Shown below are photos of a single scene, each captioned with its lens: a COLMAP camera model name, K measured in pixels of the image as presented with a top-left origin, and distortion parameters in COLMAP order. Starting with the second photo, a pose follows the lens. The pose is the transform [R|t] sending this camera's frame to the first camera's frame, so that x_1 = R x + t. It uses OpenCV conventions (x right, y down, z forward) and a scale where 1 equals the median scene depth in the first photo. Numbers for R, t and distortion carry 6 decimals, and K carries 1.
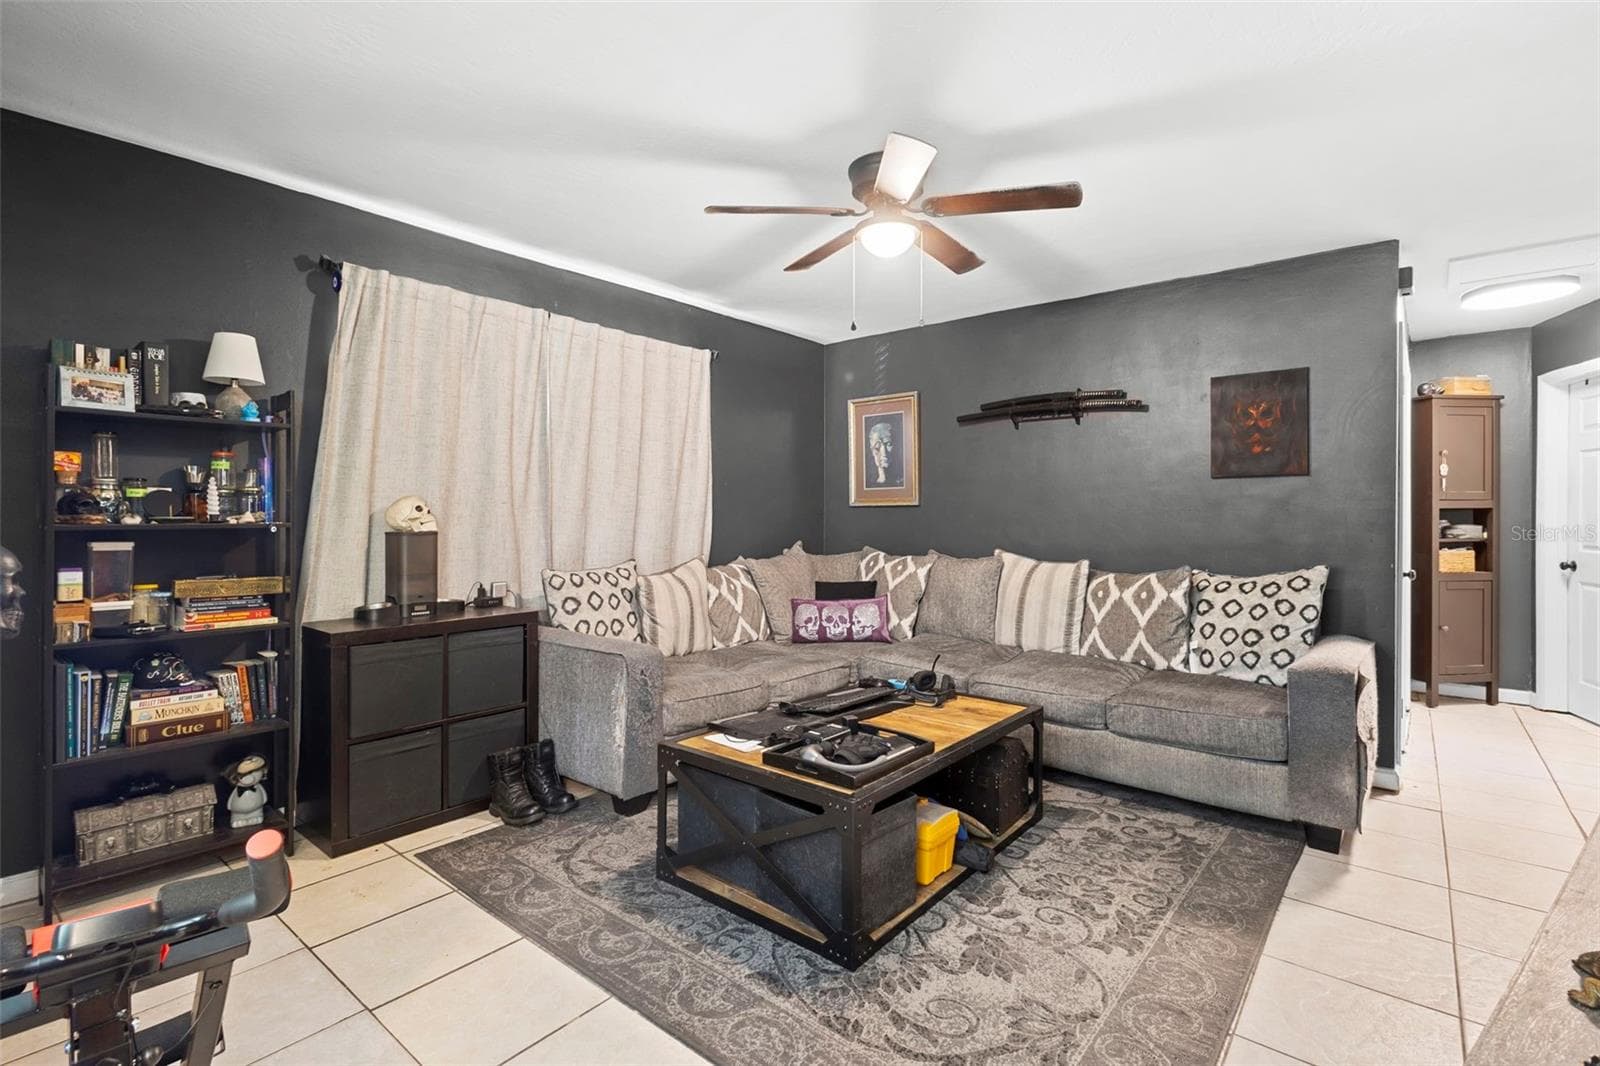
lens RADIAL K [[737.5, 0, 801.4], [0, 737.5, 516.4], [0, 0, 1]] dist [0.003478, 0.000409]
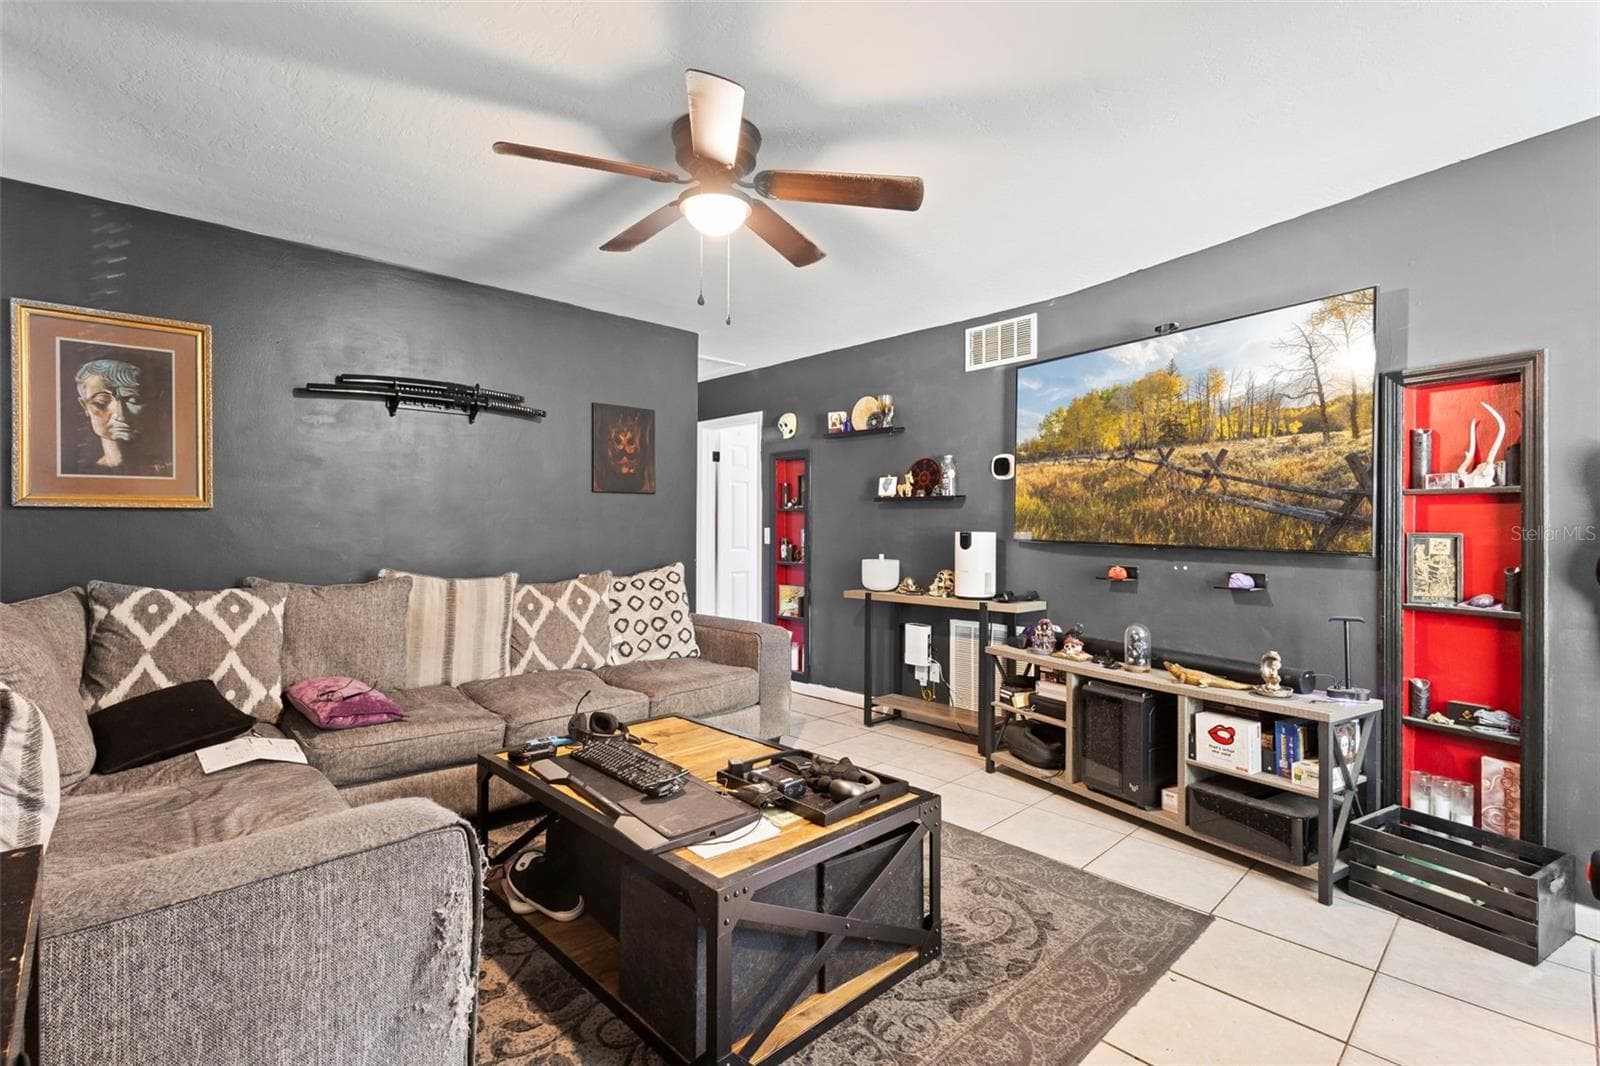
lens RADIAL K [[737.5, 0, 801.4], [0, 737.5, 516.4], [0, 0, 1]] dist [0.003478, 0.000409]
pose [[0.116419, 0.010726, 0.993142, -0.551646], [-0.001115, 0.999942, -0.010668, -0.002798], [-0.993200, 0.000135, 0.116424, 0.581247]]
